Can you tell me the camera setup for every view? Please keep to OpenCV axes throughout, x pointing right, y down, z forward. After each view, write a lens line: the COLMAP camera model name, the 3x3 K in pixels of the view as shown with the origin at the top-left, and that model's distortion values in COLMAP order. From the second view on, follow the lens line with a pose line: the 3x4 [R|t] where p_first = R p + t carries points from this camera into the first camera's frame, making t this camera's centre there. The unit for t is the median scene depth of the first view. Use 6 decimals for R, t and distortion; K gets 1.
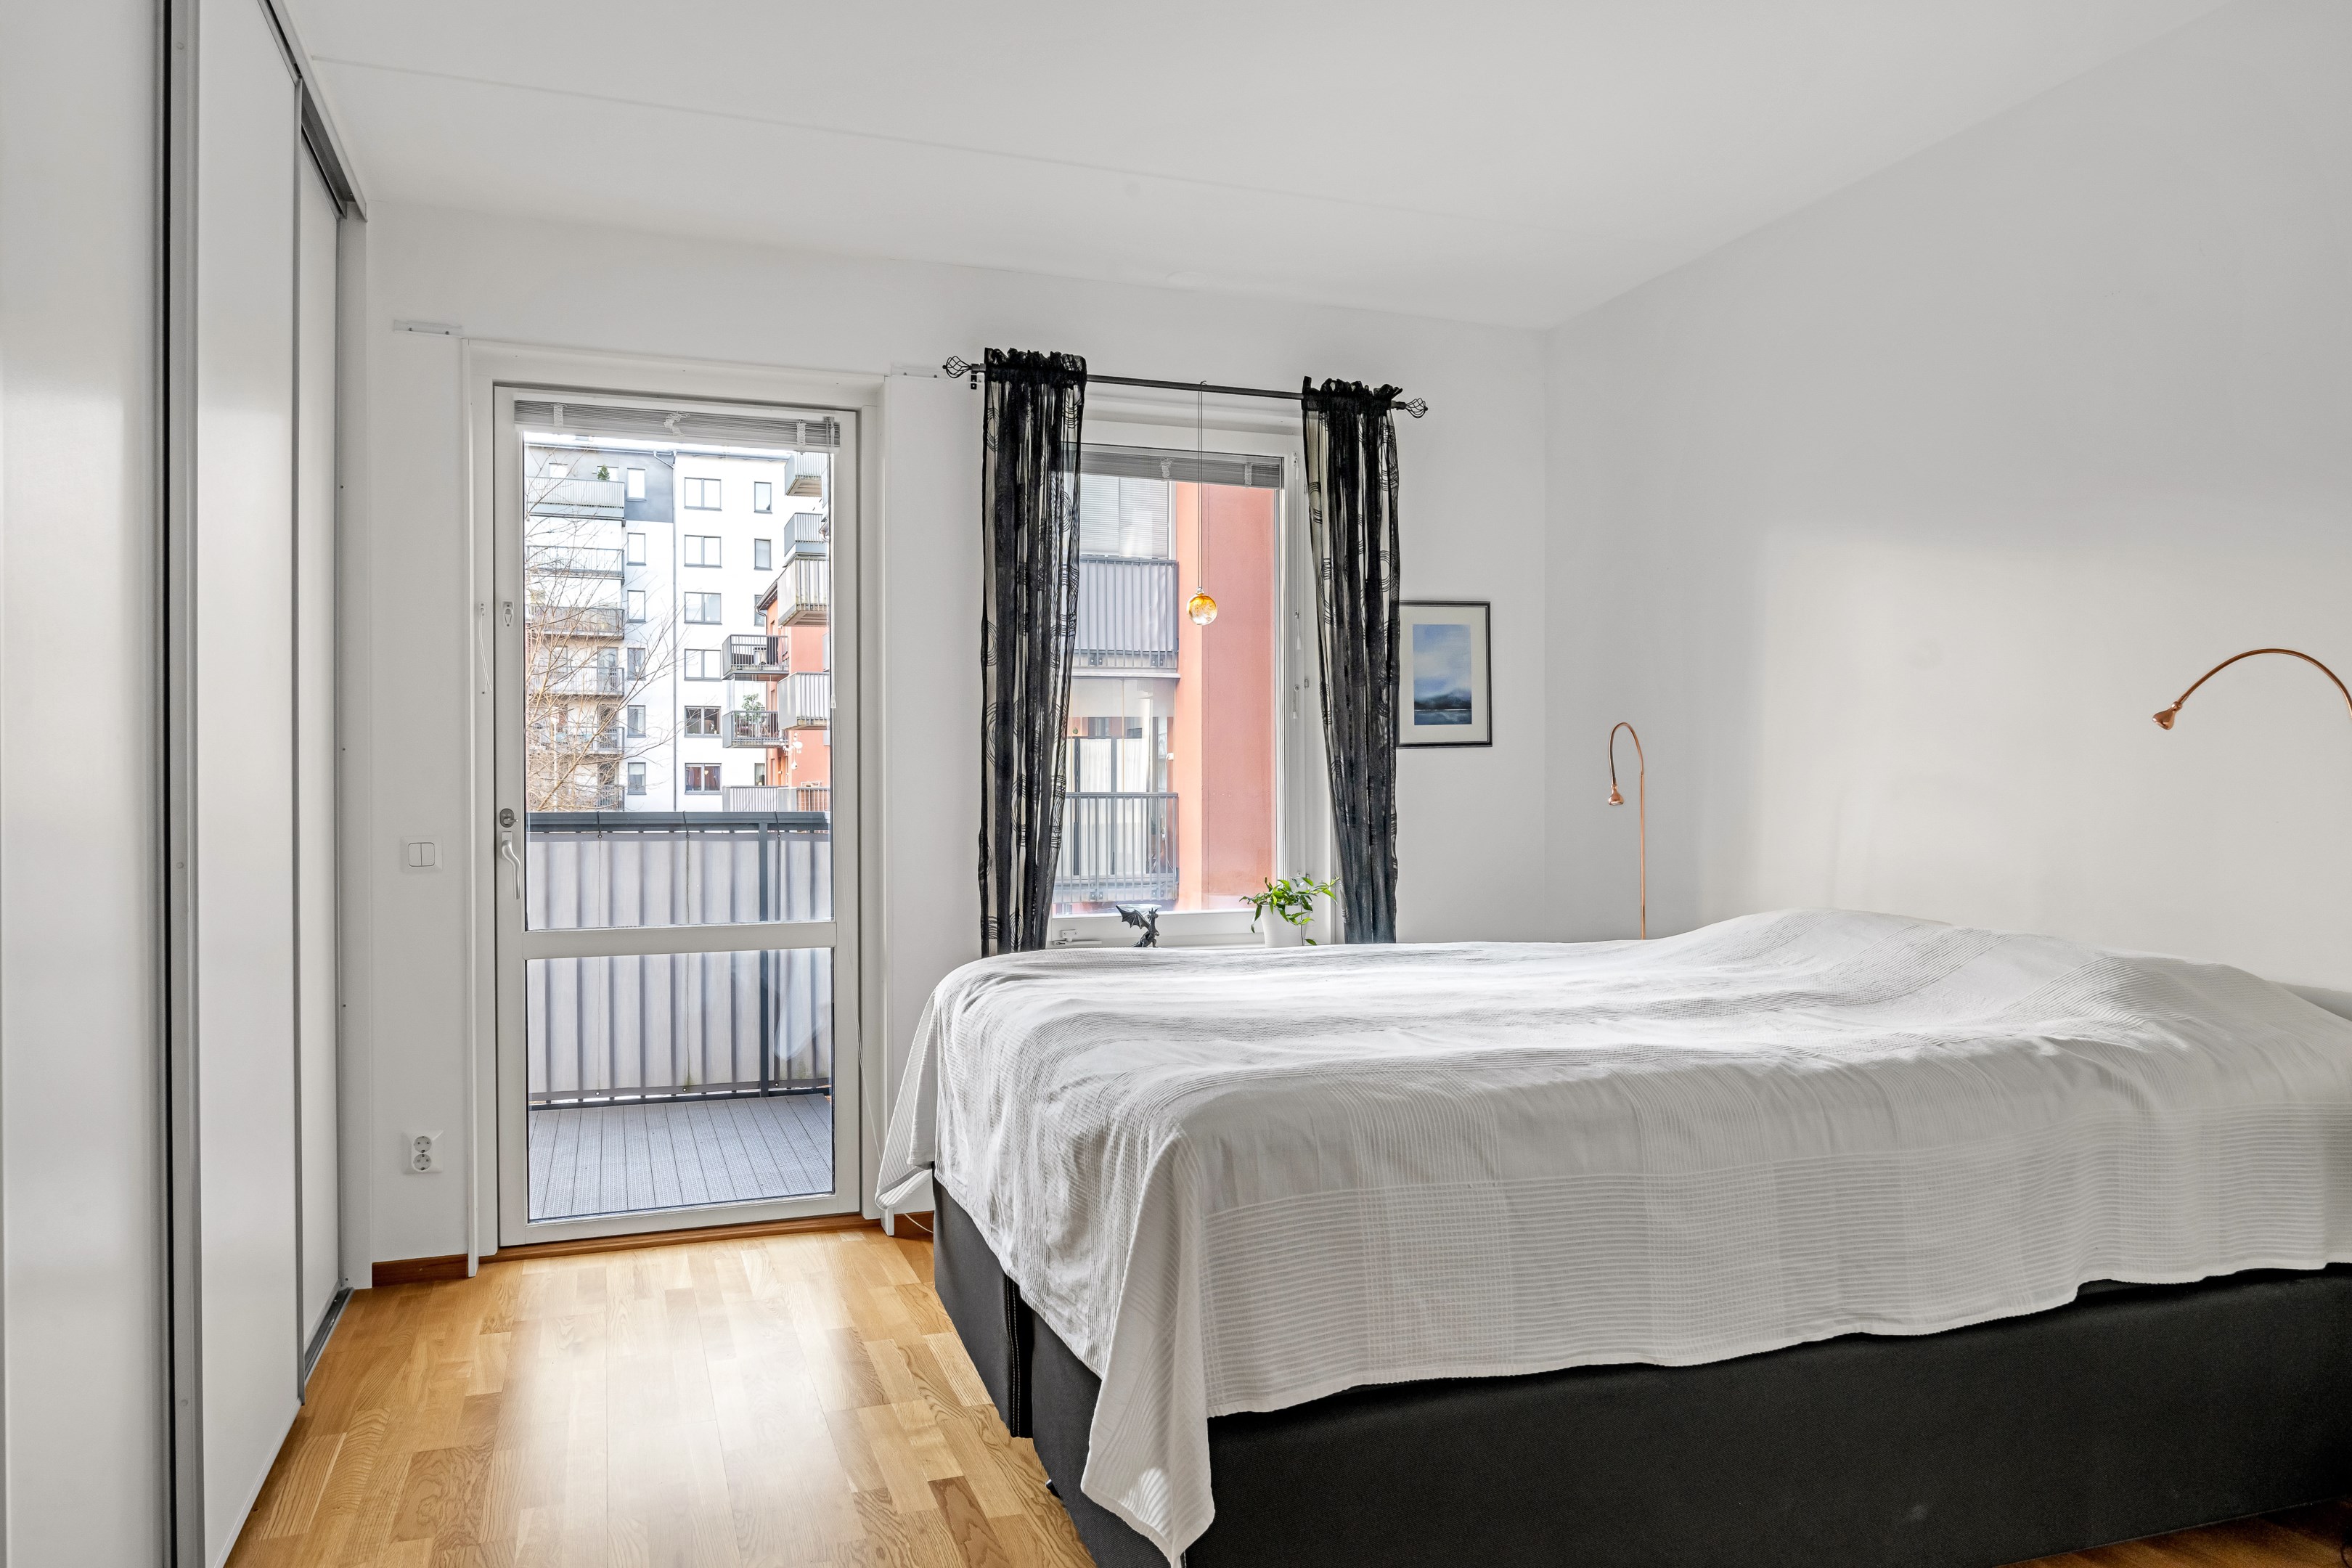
lens RADIAL K [[1599.0, 0, 1178.4], [0, 1599.0, 788.1], [0, 0, 1]] dist [-0.001114, -0.000278]
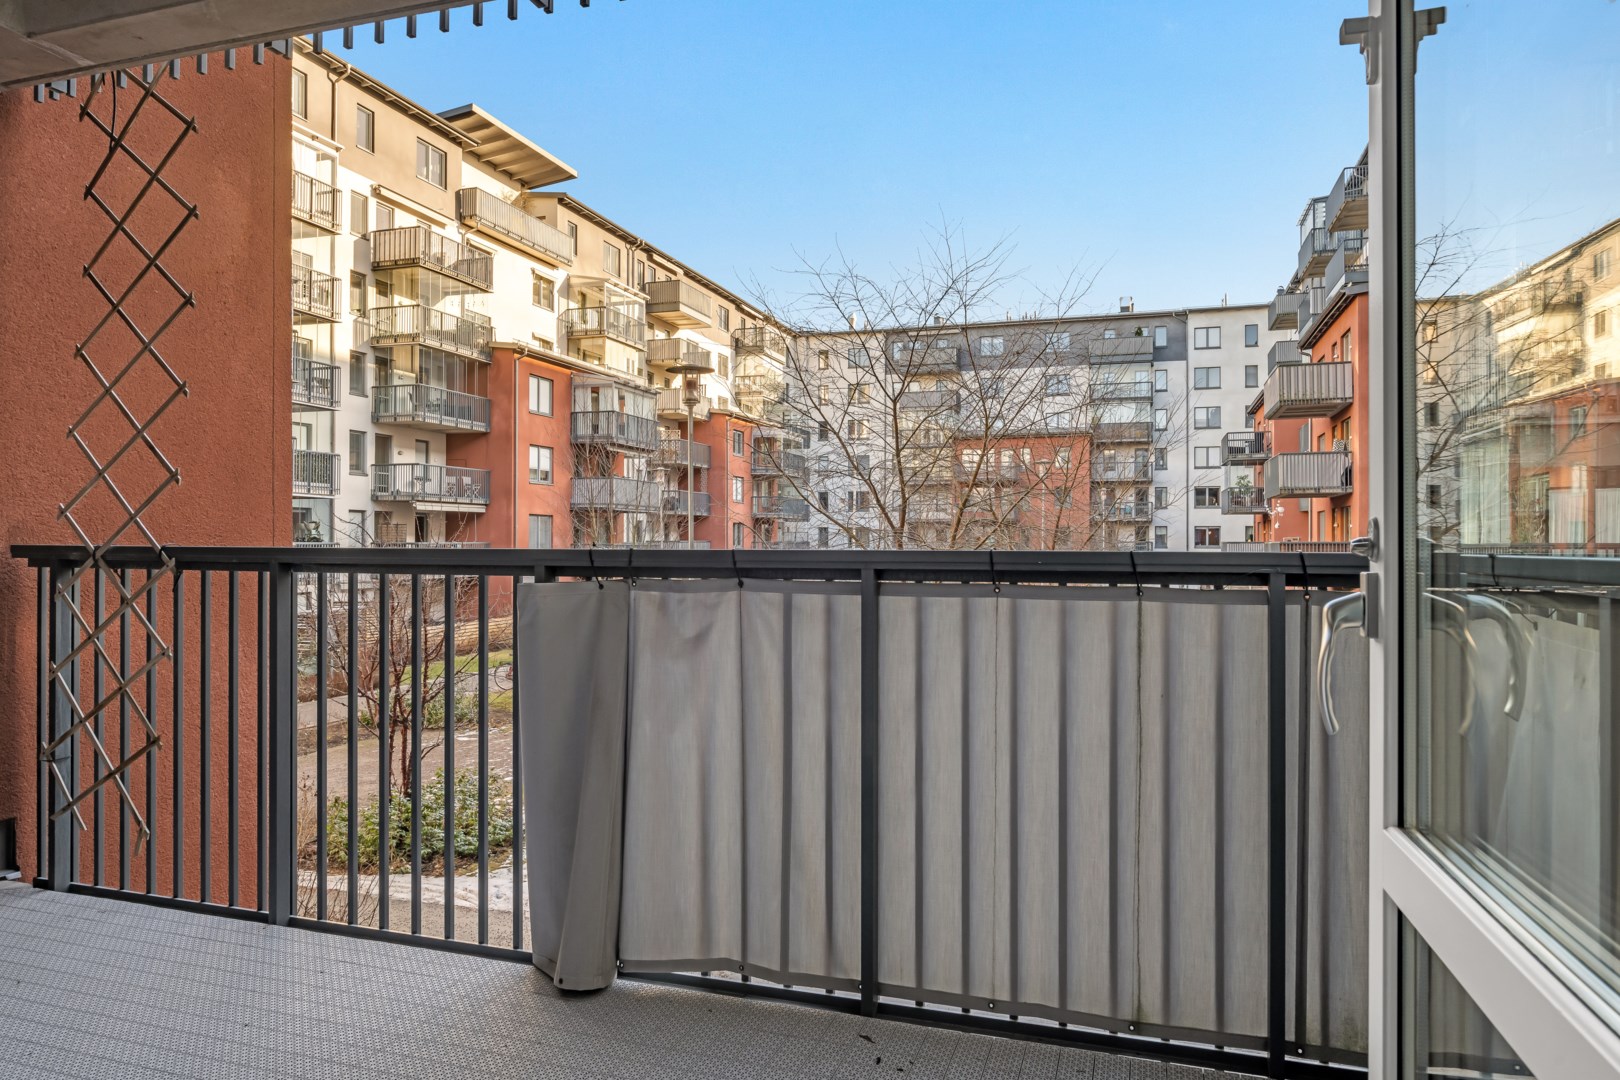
lens RADIAL K [[1035.5, 0, 810.0], [0, 1035.5, 540.0], [0, 0, 1]] dist [-0.003978, -0.000302]
pose [[0.791872, -0.000262, -0.610687, -0.015696], [-0.002592, 0.999989, -0.003790, 0.001118], [0.610681, 0.004584, 0.791863, 0.057552]]
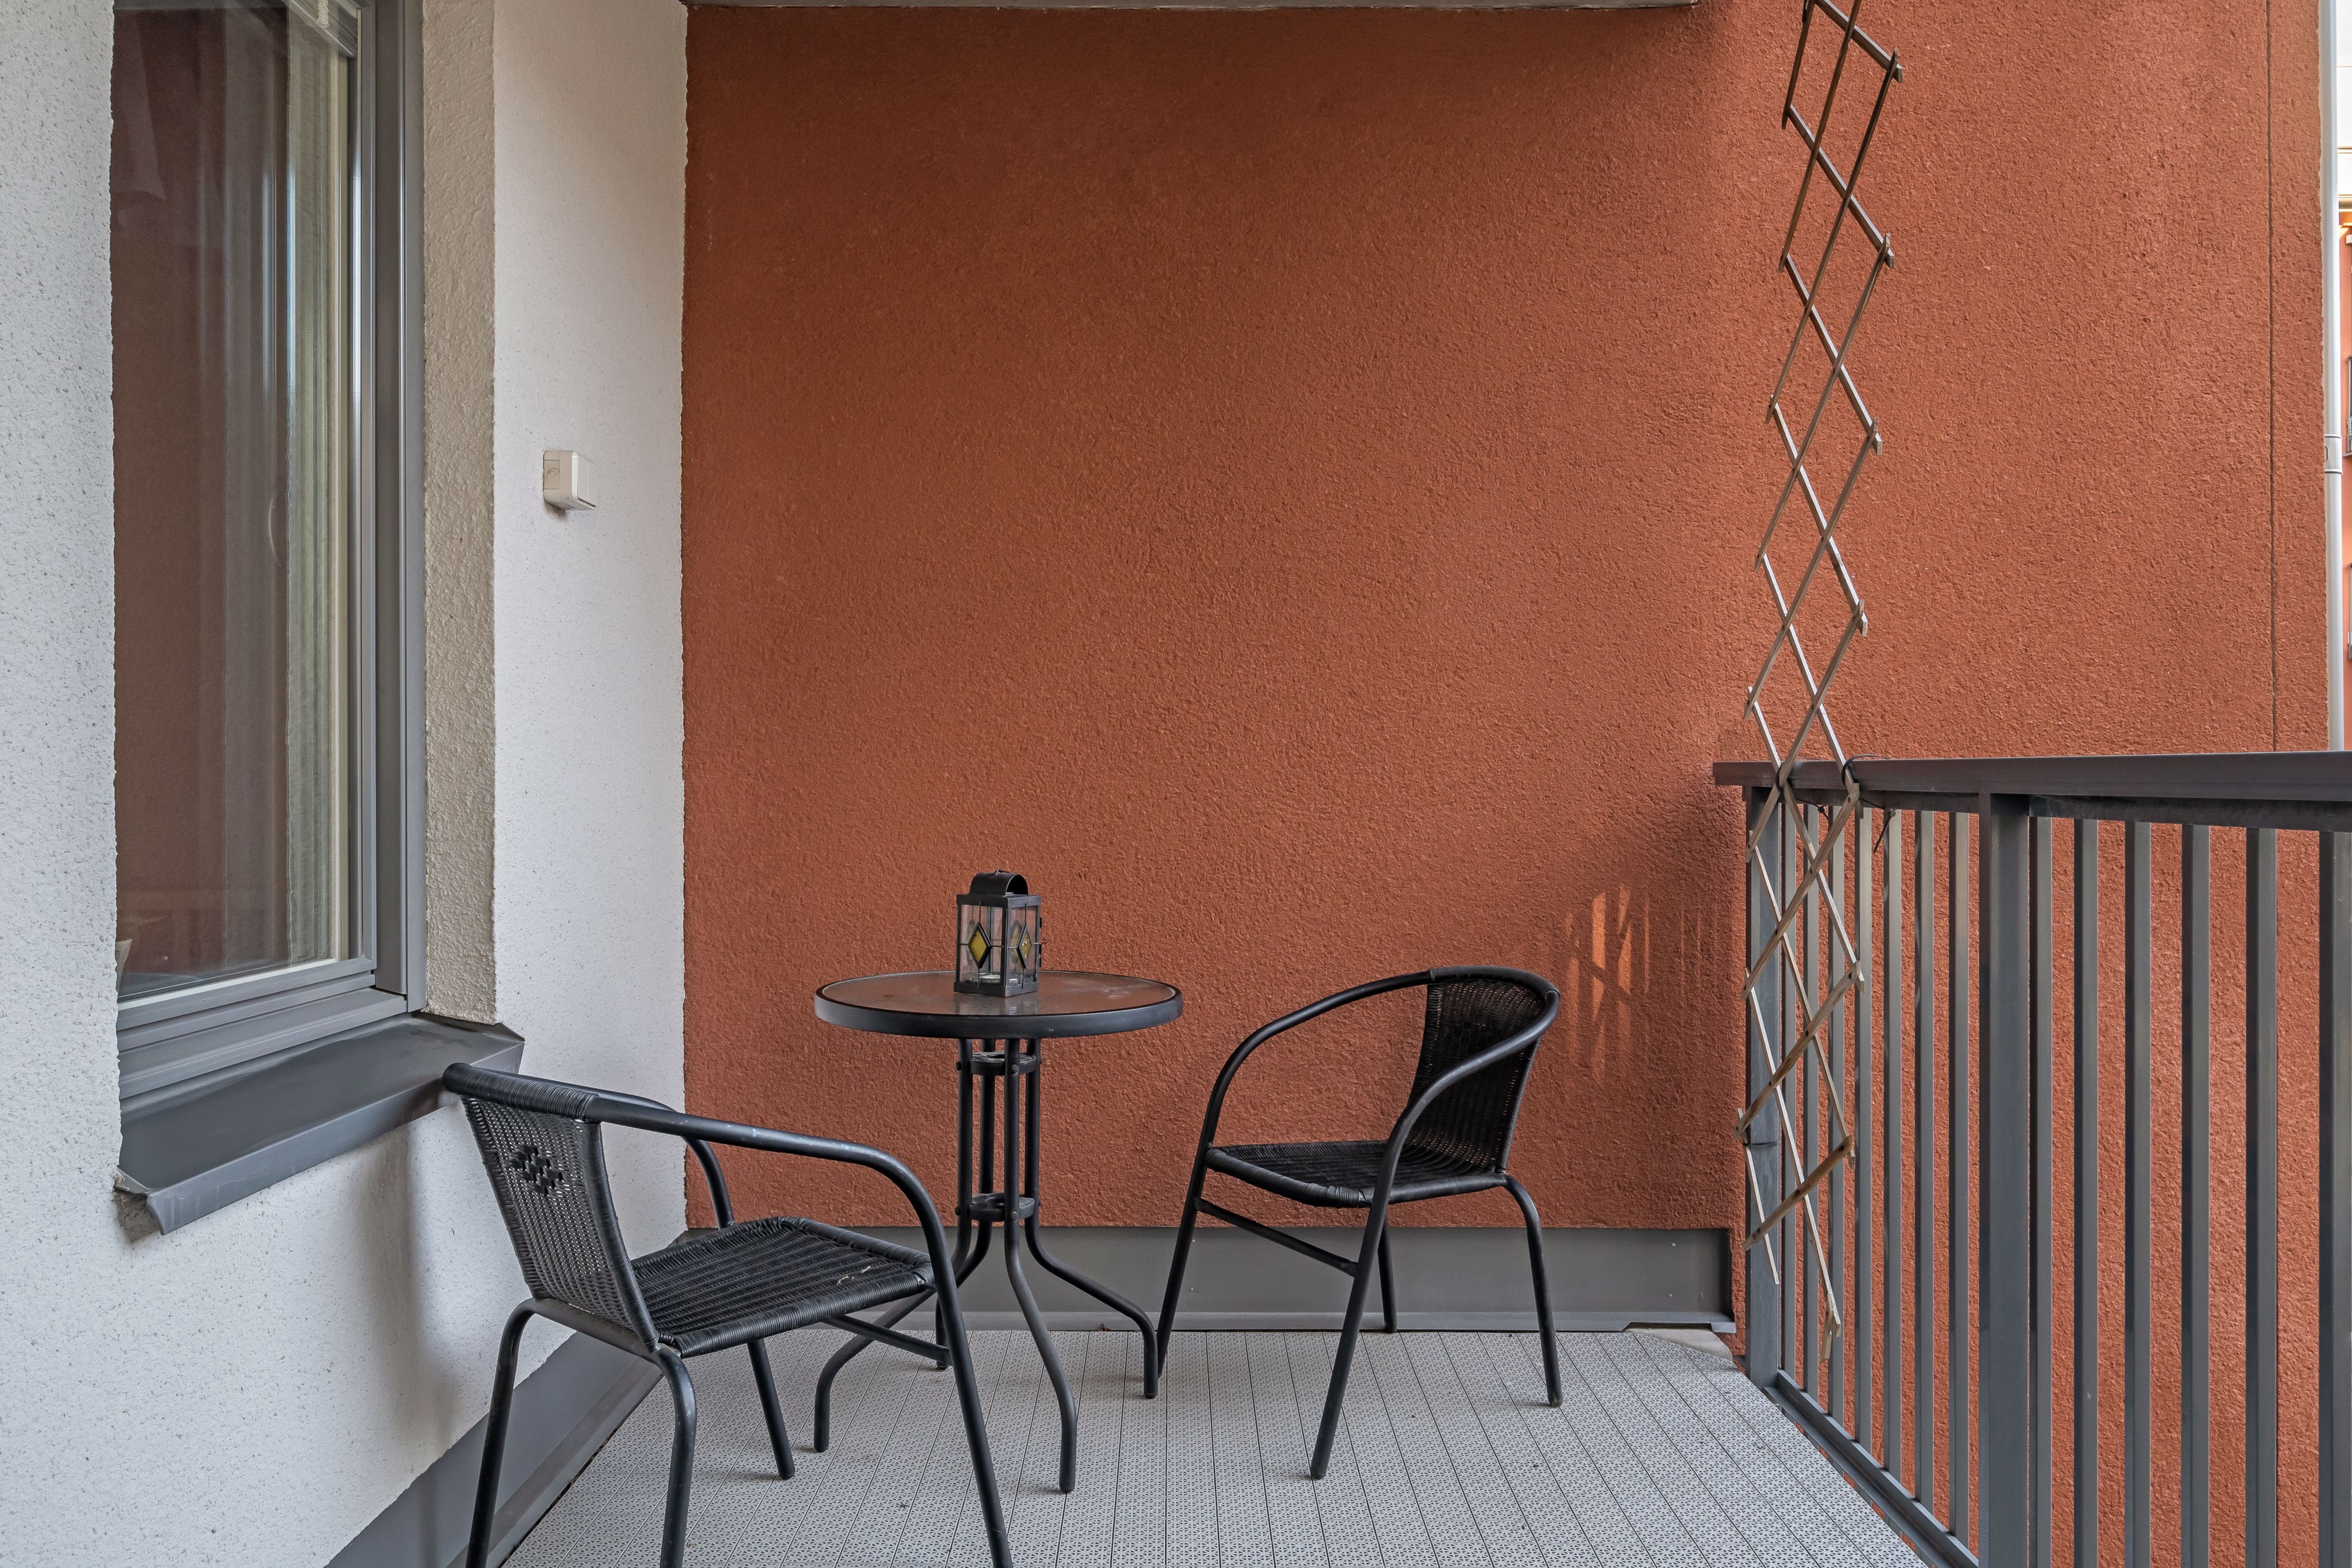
lens RADIAL K [[1720.3, 0, 1176.0], [0, 1720.3, 784.0], [0, 0, 1]] dist [-0.005068, -0.001605]
pose [[-0.332437, 0.004401, -0.943115, -0.061513], [0.003023, 0.999989, 0.003601, 0.003546], [0.943121, -0.001654, -0.332447, 0.138844]]
